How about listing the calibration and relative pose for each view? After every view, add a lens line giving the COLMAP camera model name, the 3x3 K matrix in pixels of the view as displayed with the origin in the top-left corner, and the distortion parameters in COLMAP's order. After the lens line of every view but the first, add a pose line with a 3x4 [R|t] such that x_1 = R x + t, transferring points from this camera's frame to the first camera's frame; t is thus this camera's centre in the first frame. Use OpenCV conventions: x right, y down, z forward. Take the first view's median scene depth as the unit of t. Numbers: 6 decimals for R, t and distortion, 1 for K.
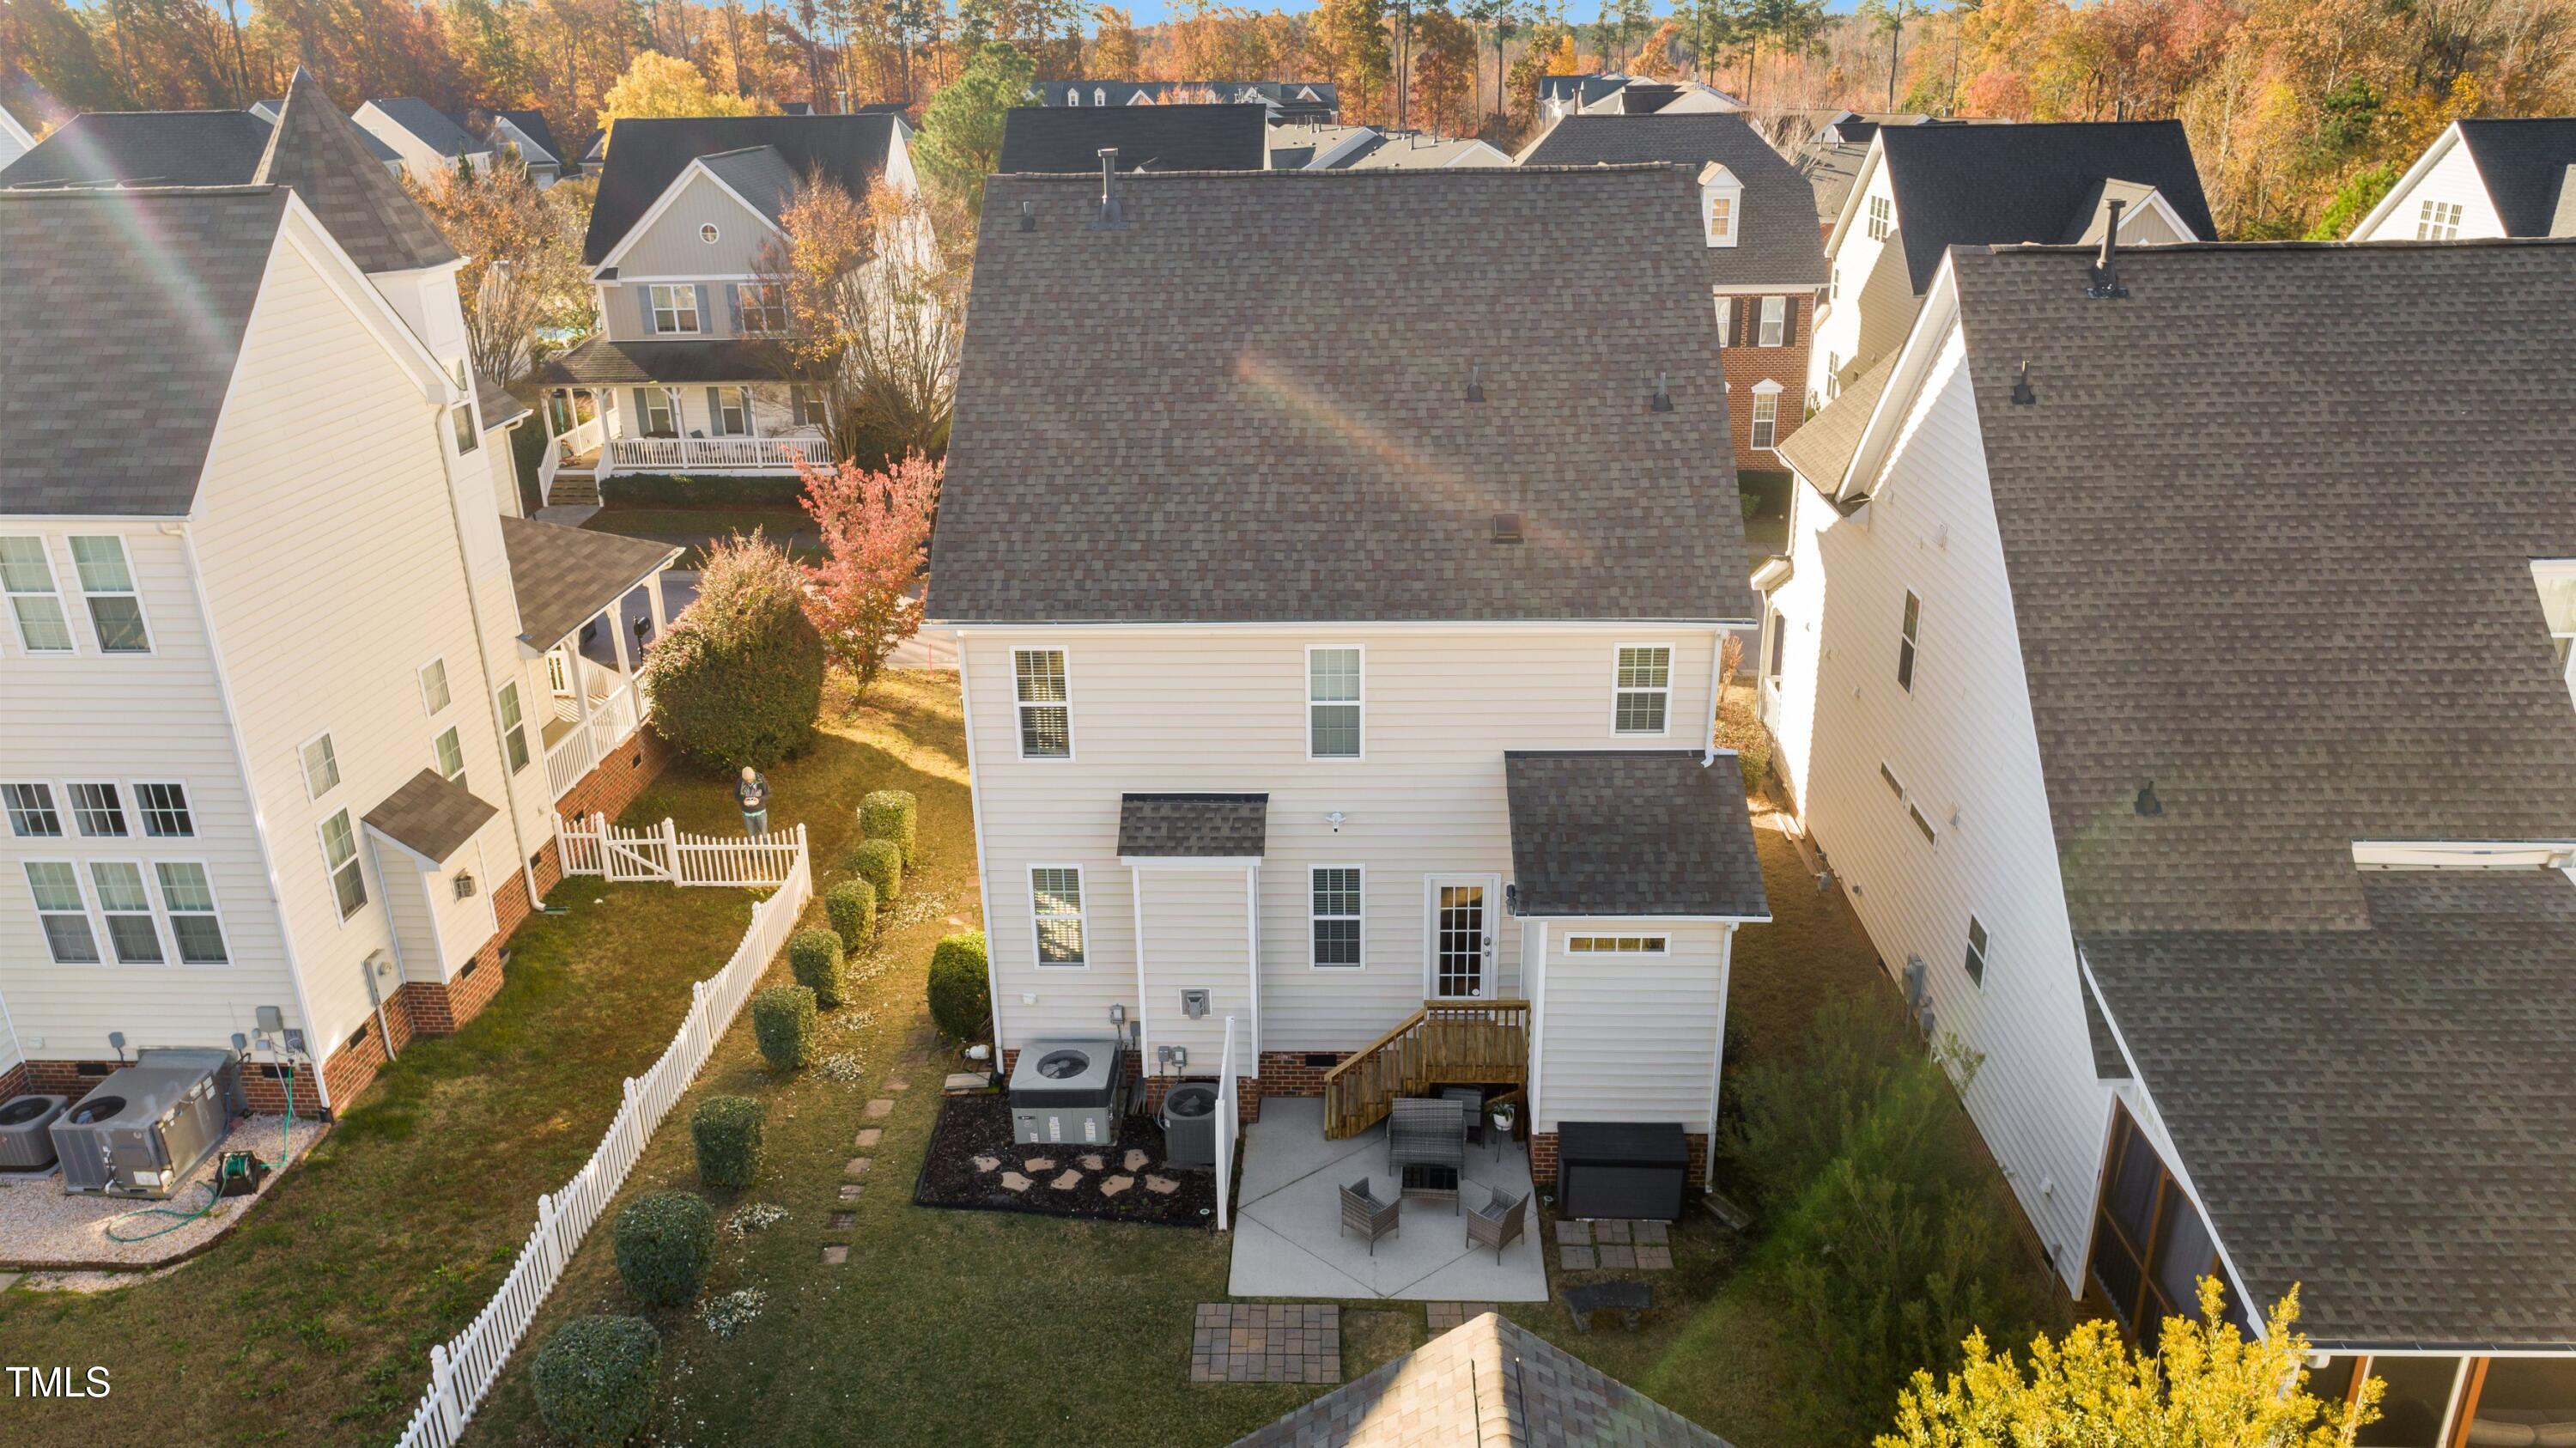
lens RADIAL K [[1770.5, 0, 1288.0], [0, 1770.5, 724.0], [0, 0, 1]] dist [-0.002935, -0.000098]
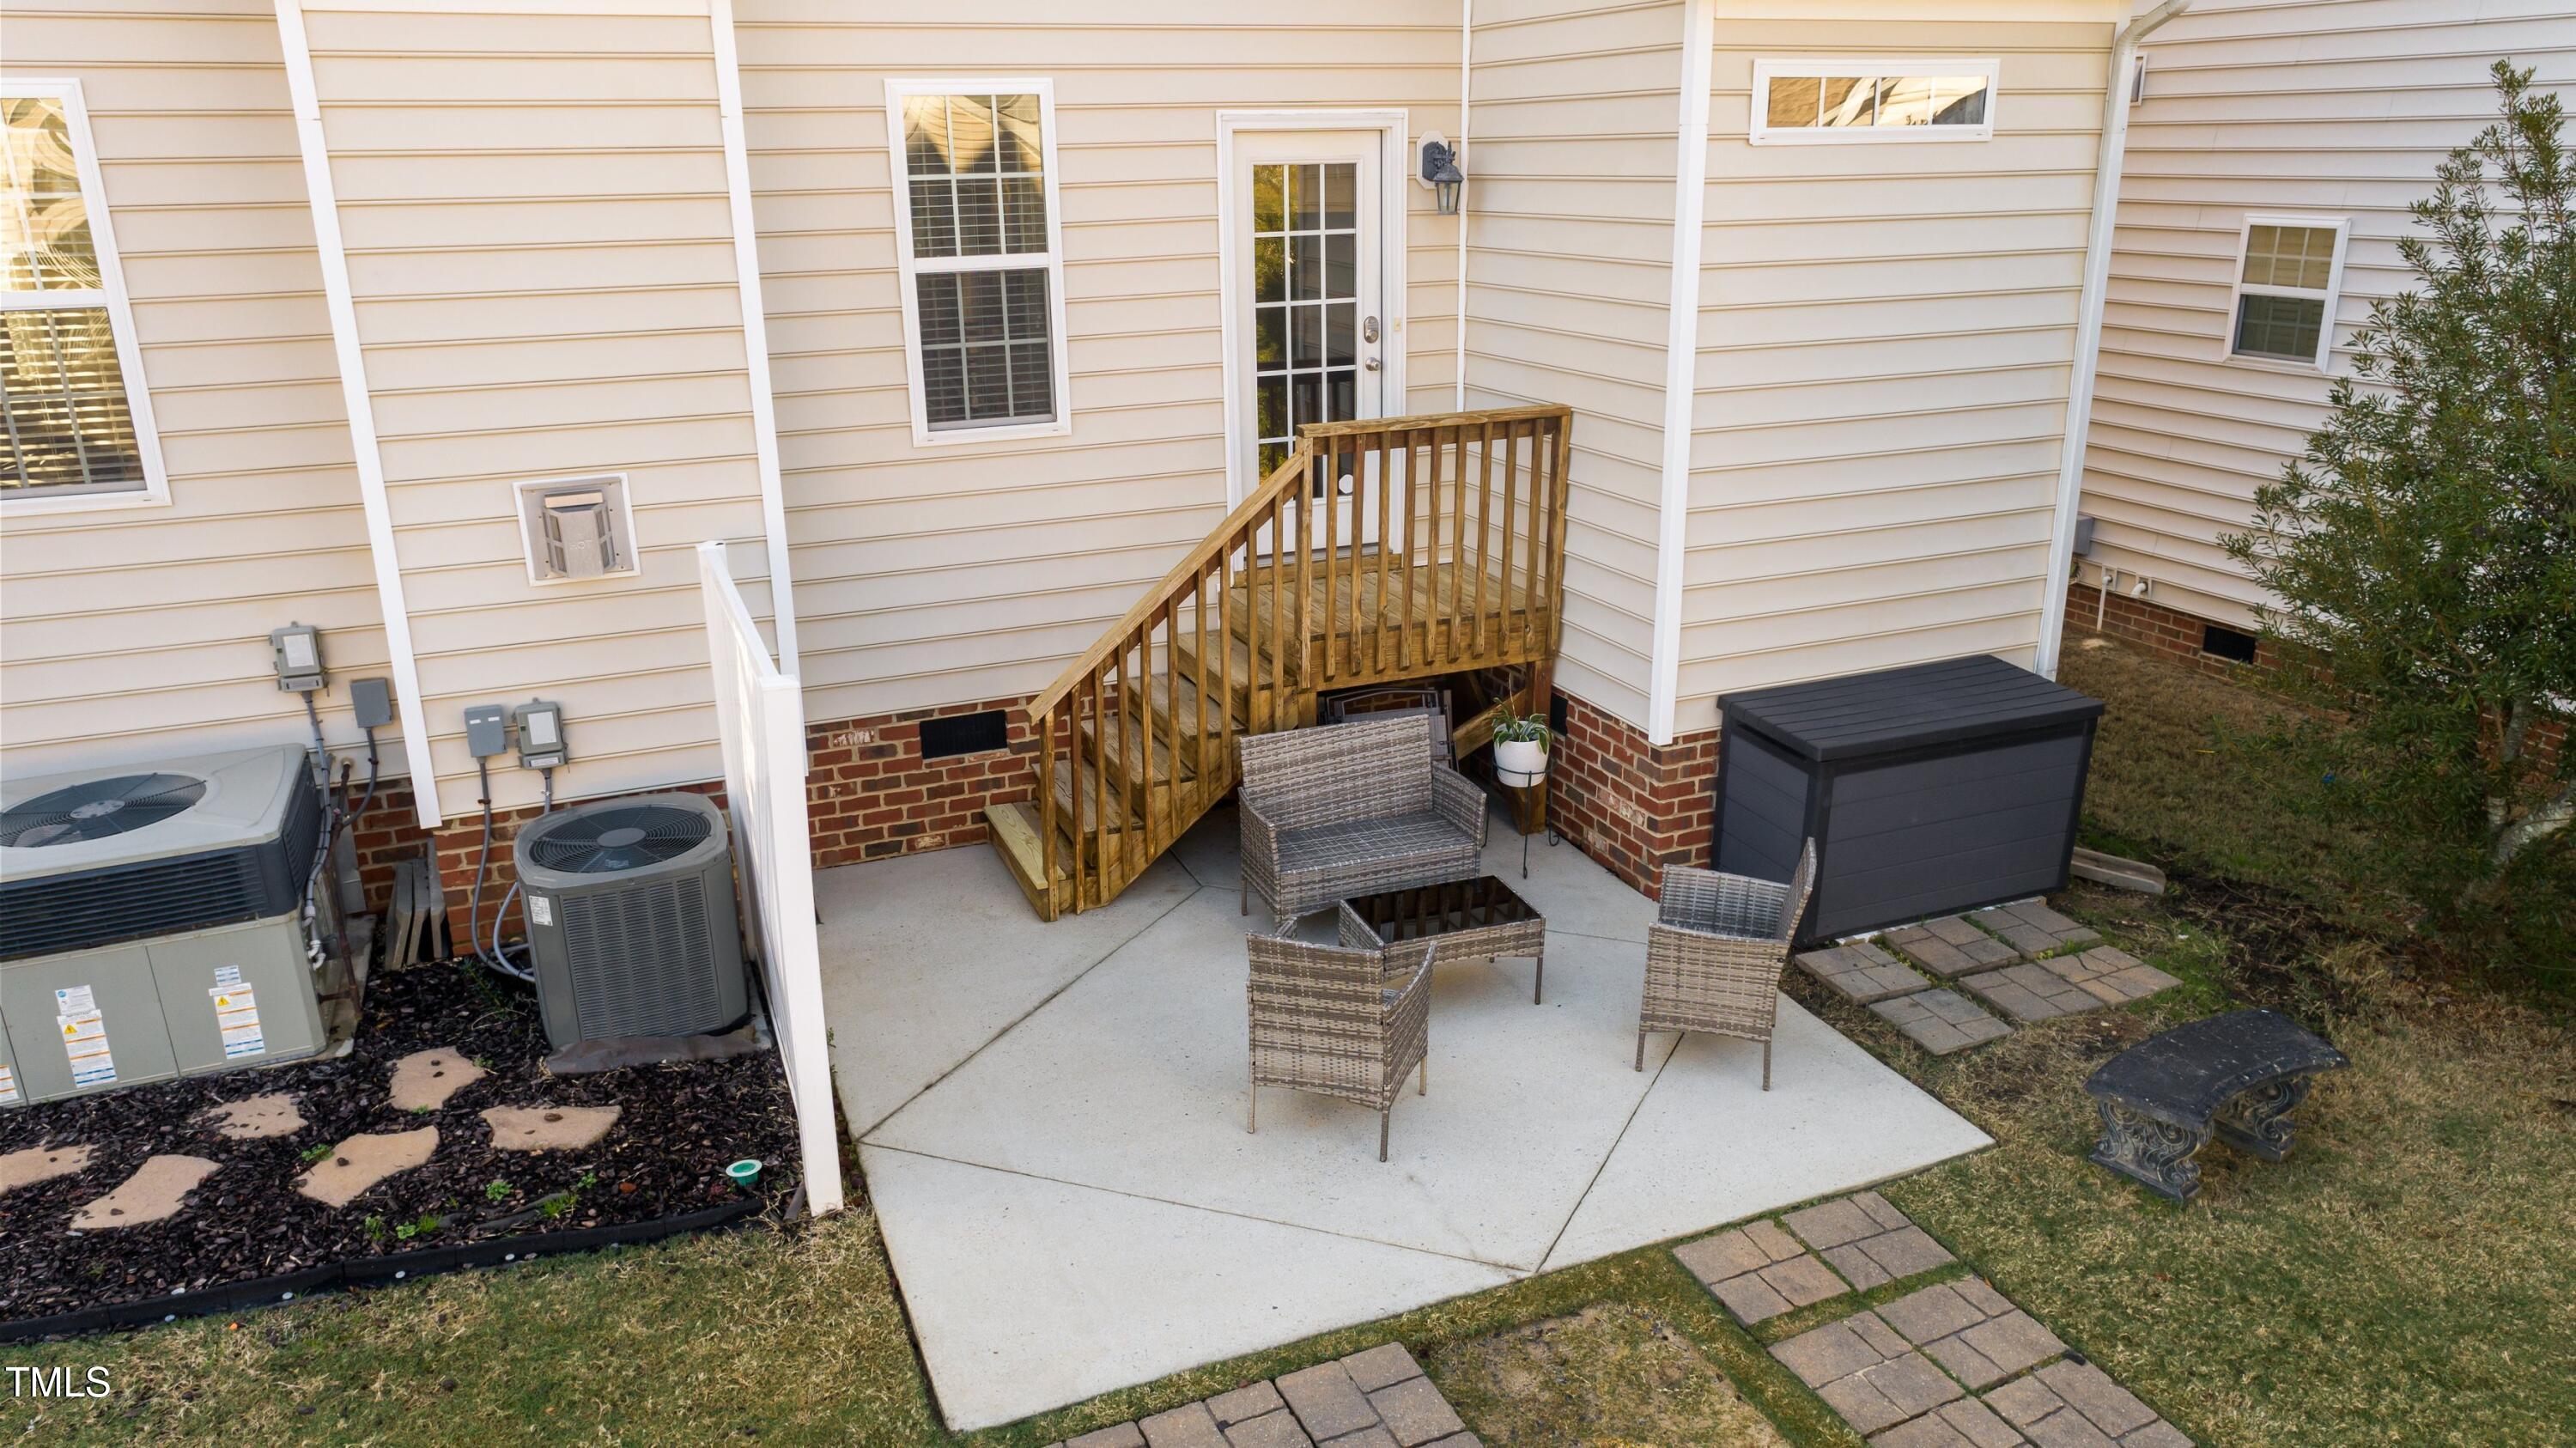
lens RADIAL K [[1748.5, 0, 1288.0], [0, 1748.5, 724.0], [0, 0, 1]] dist [-0.002444, 0.000774]
pose [[0.905519, -0.129590, 0.404032, -0.069104], [0.152928, 0.987898, -0.025884, 0.222279], [-0.395788, 0.085226, 0.914379, 0.698938]]
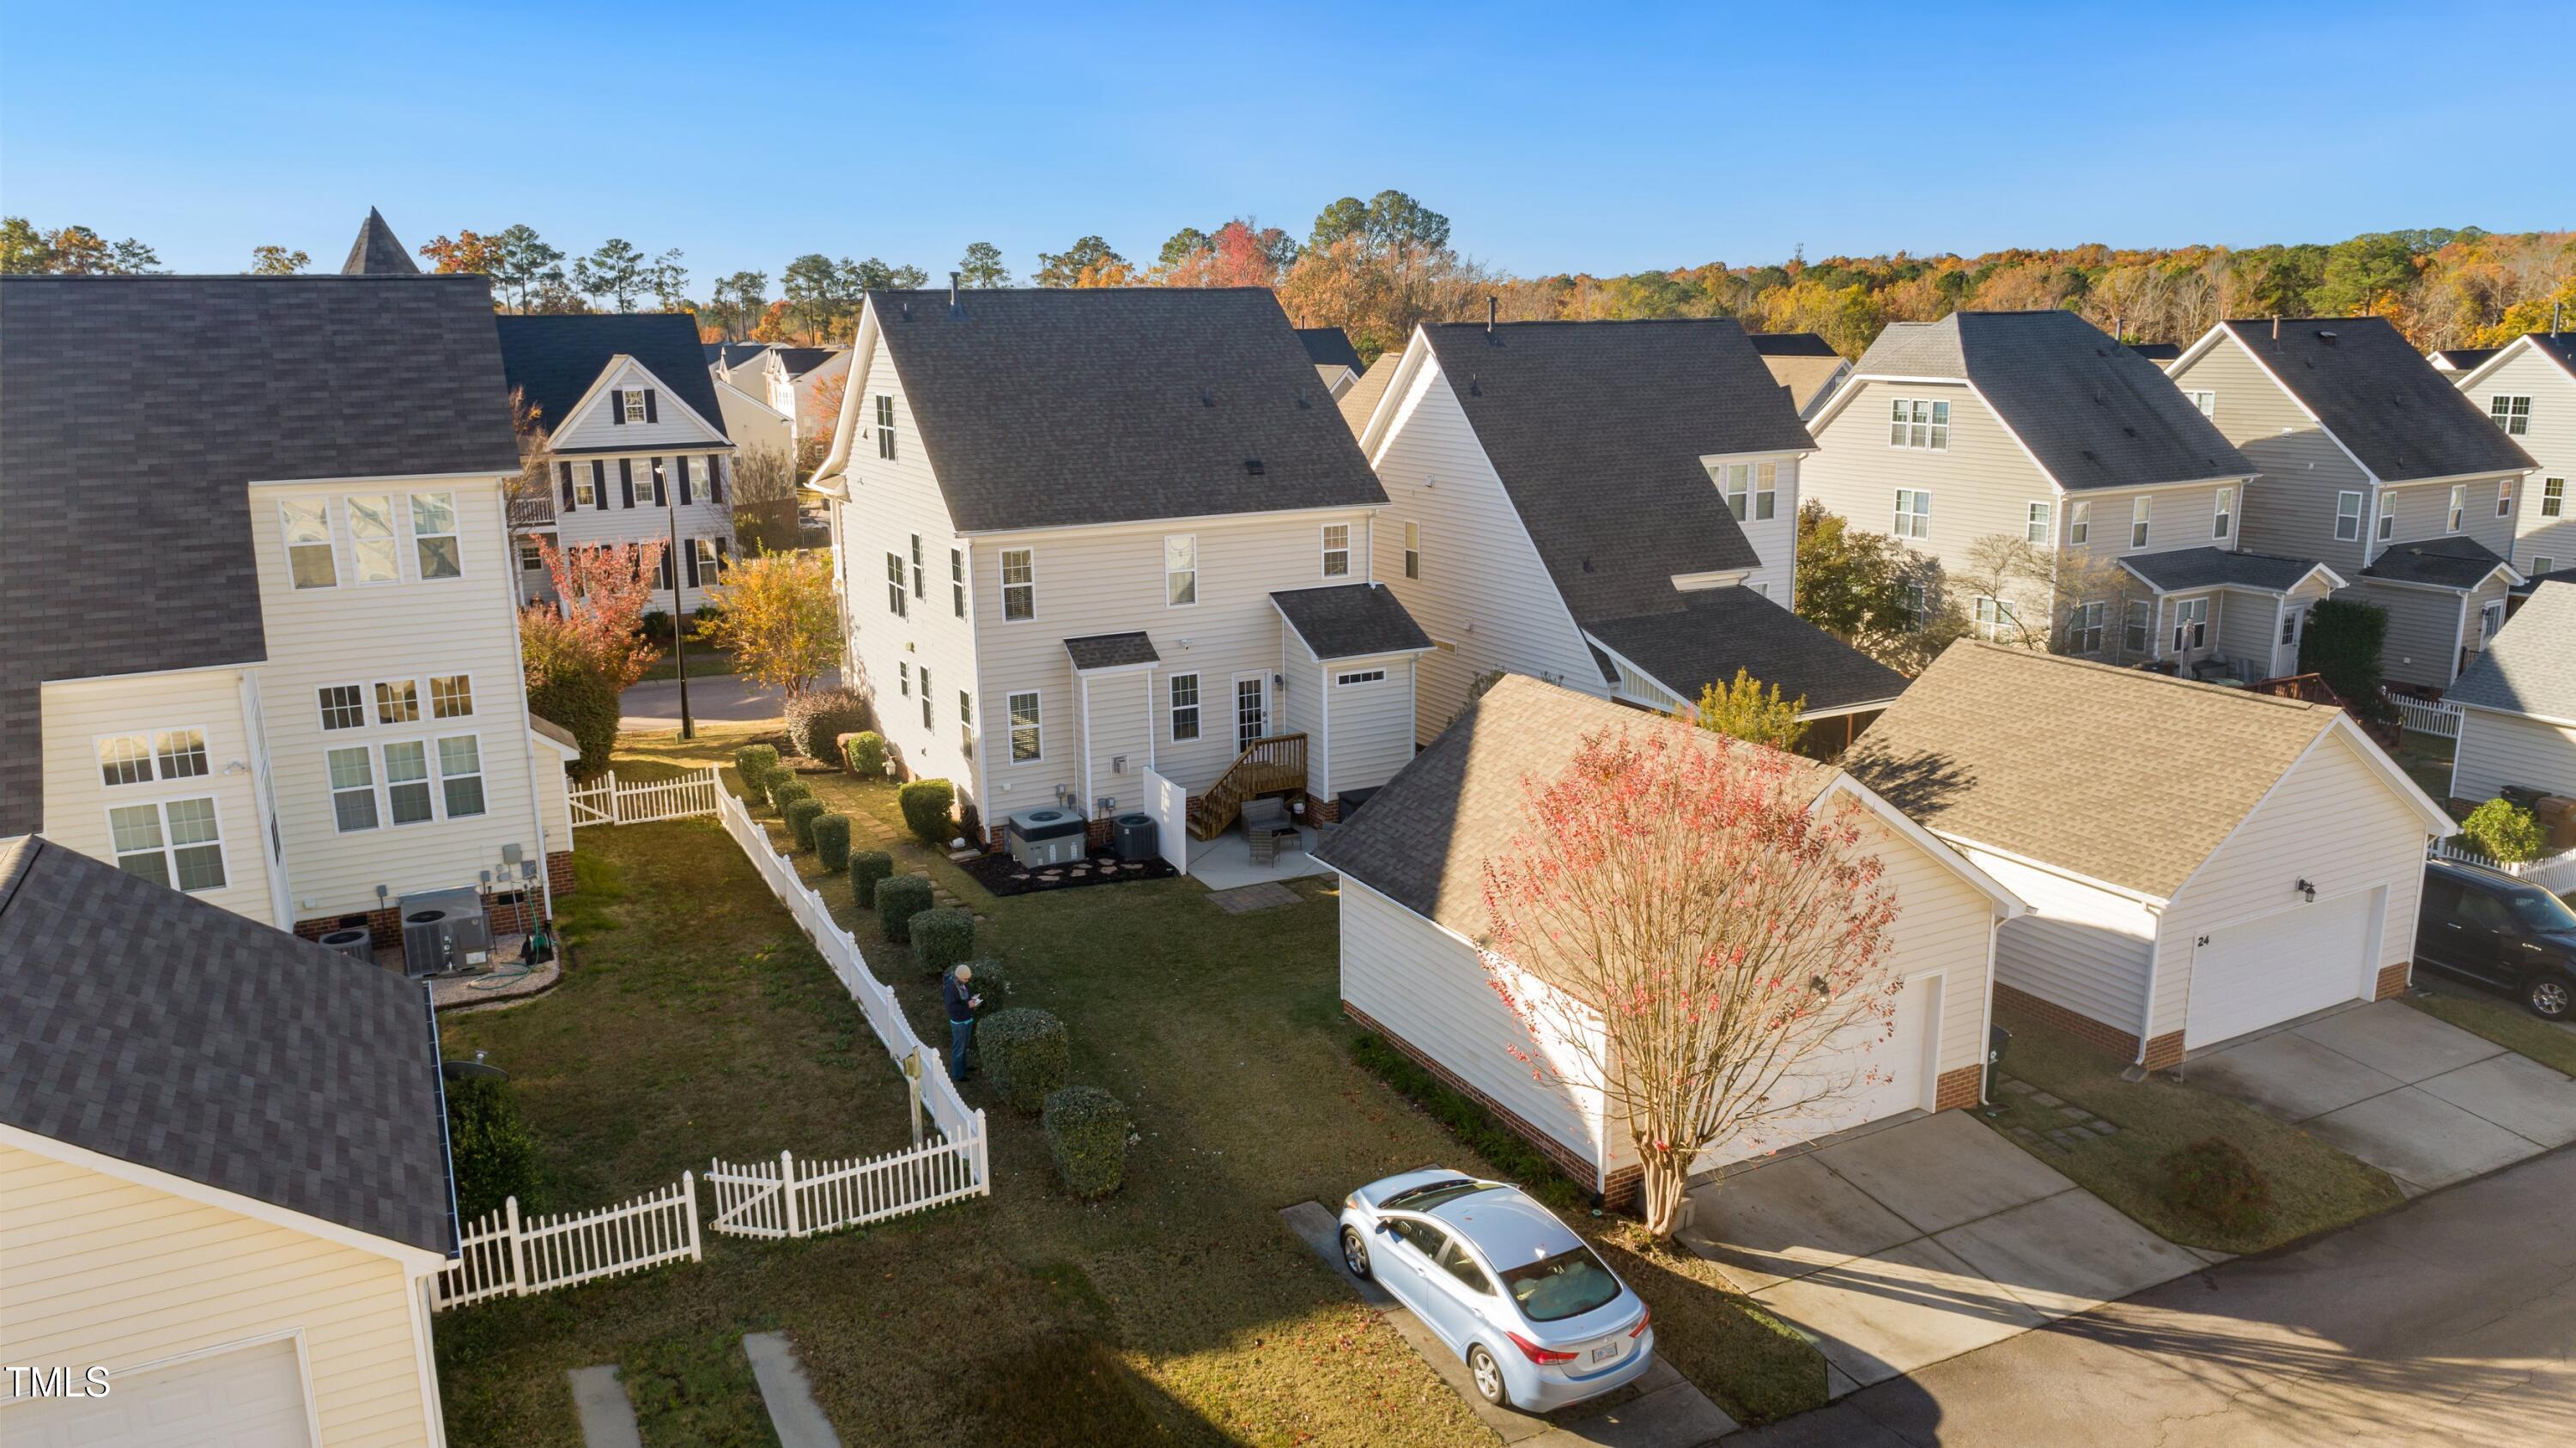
lens RADIAL K [[1748.5, 0, 1288.0], [0, 1748.5, 724.0], [0, 0, 1]] dist [-0.002444, 0.000774]
pose [[0.868312, -0.109693, 0.483737, -0.711000], [0.180064, 0.978420, -0.101349, 0.319737], [-0.462180, 0.175106, 0.869326, -0.490728]]
